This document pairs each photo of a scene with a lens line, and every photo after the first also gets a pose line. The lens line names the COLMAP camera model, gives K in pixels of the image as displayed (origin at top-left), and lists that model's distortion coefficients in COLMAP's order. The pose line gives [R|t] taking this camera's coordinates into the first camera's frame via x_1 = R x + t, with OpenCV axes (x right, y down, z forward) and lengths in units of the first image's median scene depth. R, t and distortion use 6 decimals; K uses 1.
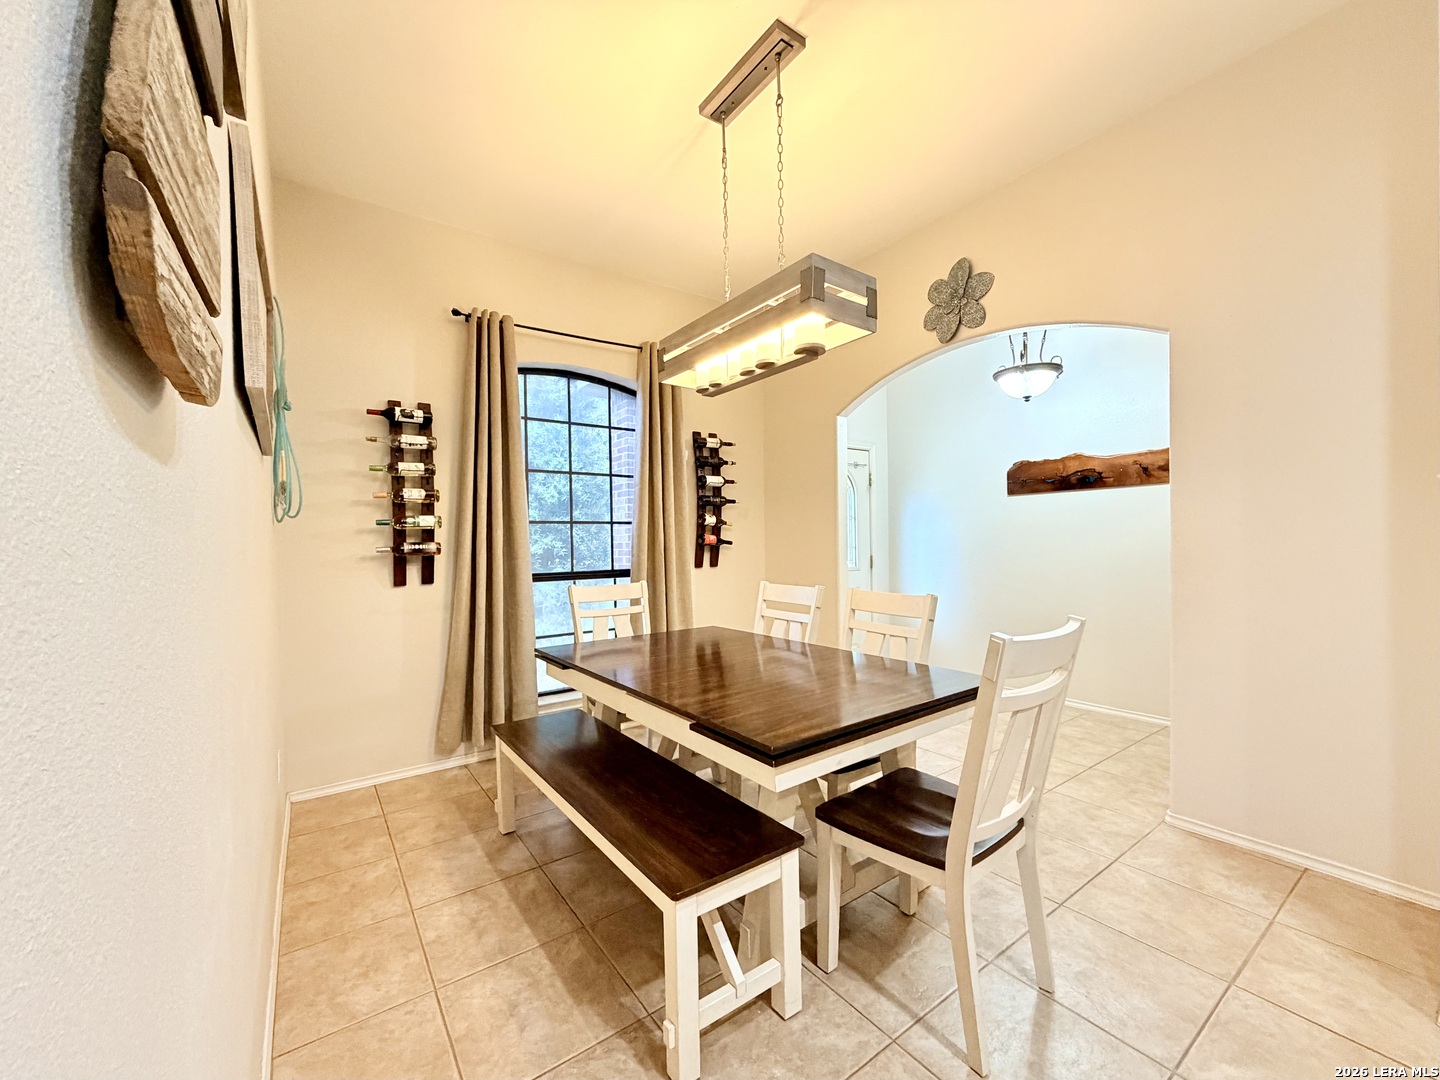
lens RADIAL K [[580.8, 0, 706.2], [0, 580.8, 547.2], [0, 0, 1]] dist [0.001185, -0.000093]
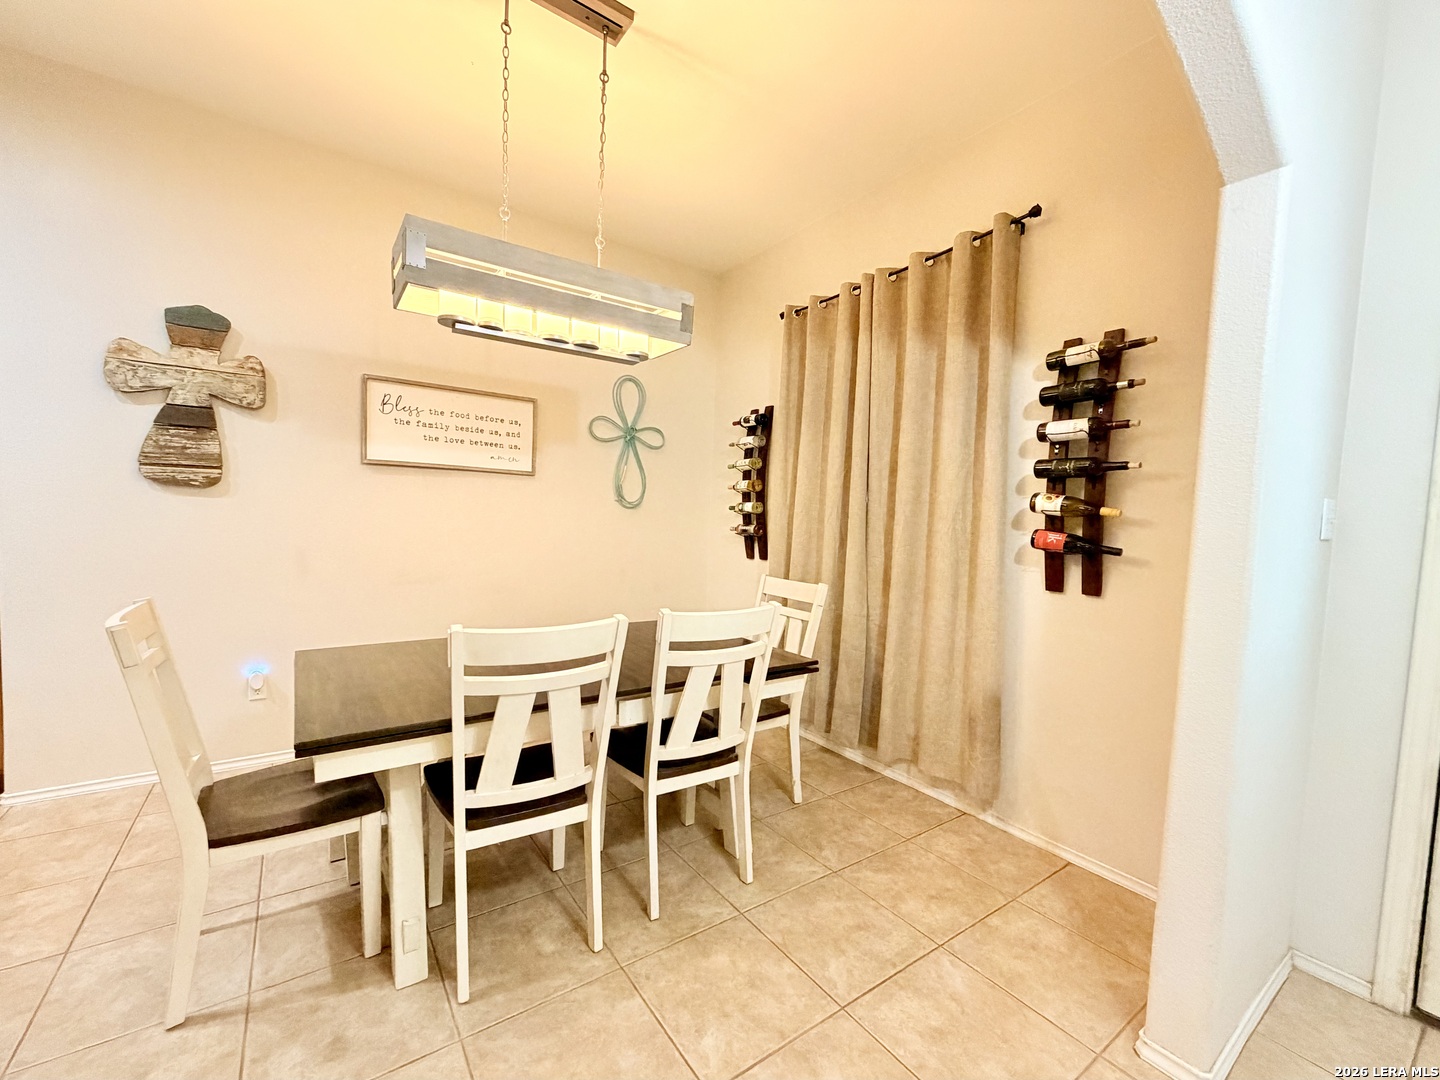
lens RADIAL K [[580.8, 0, 706.2], [0, 580.8, 547.2], [0, 0, 1]] dist [0.001185, -0.000093]
pose [[-0.004022, 0.075143, -0.997165, 0.700720], [-0.037505, 0.996460, 0.075241, -0.046026], [0.999288, 0.037701, -0.001189, 0.878761]]
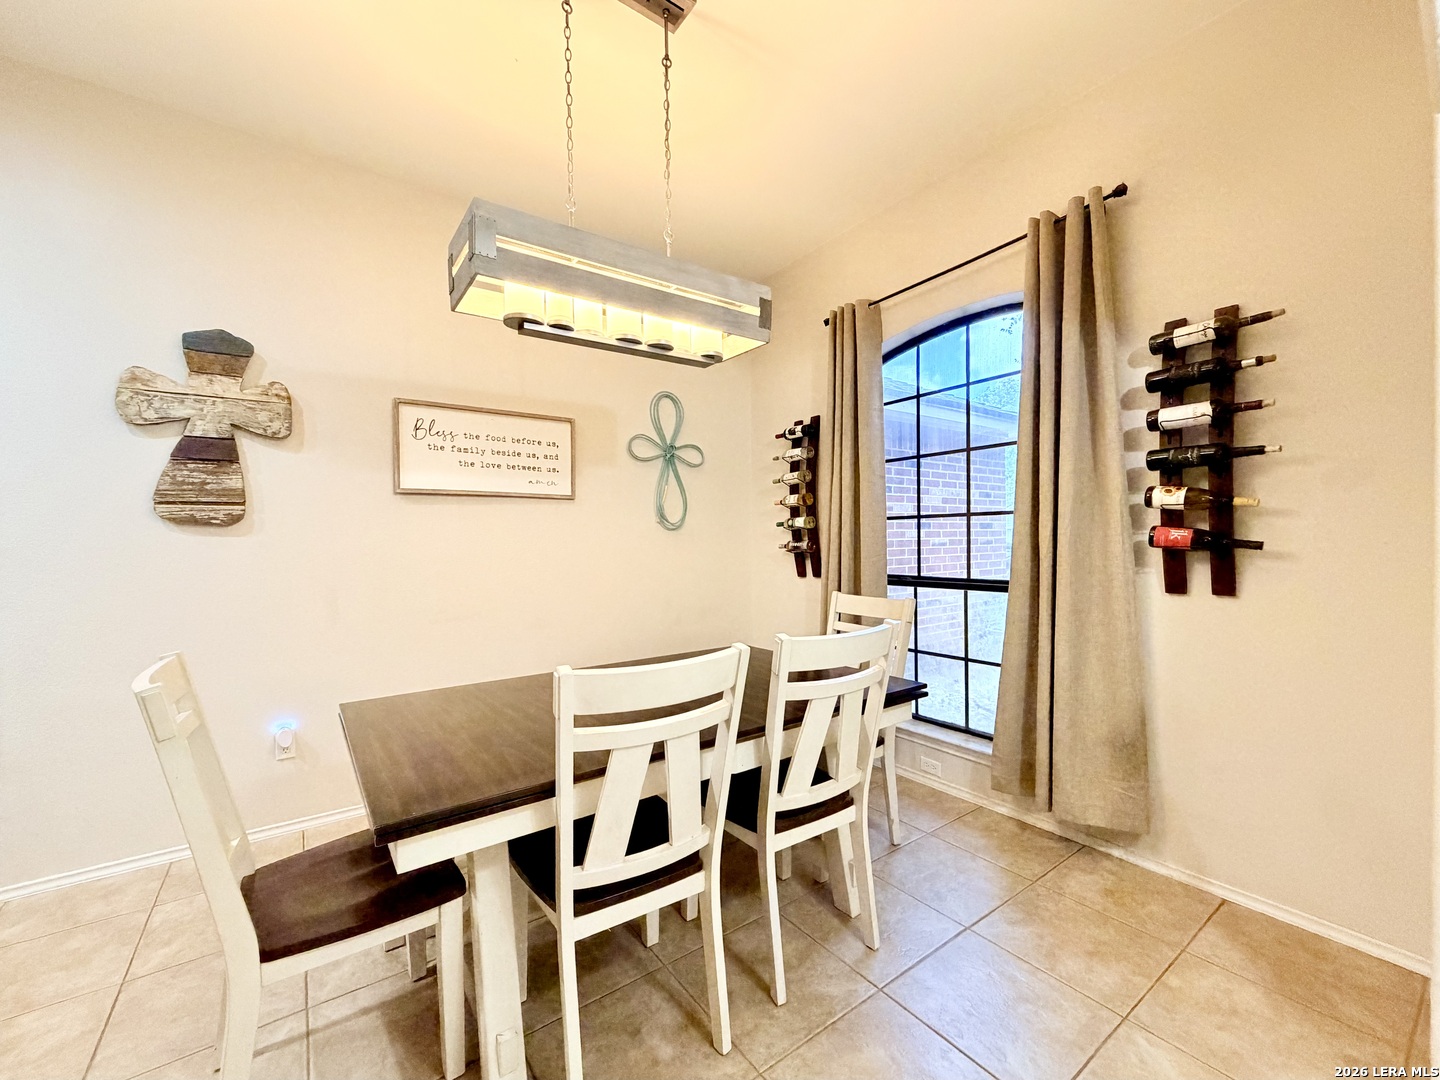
lens RADIAL K [[576.0, 0, 714.2], [0, 576.0, 542.1], [0, 0, 1]] dist [0.001222, 0.000054]
pose [[0.013337, 0.024418, -0.999613, 0.626369], [0.010286, 0.999646, 0.024556, -0.032438], [0.999858, -0.010610, 0.013081, 0.782153]]
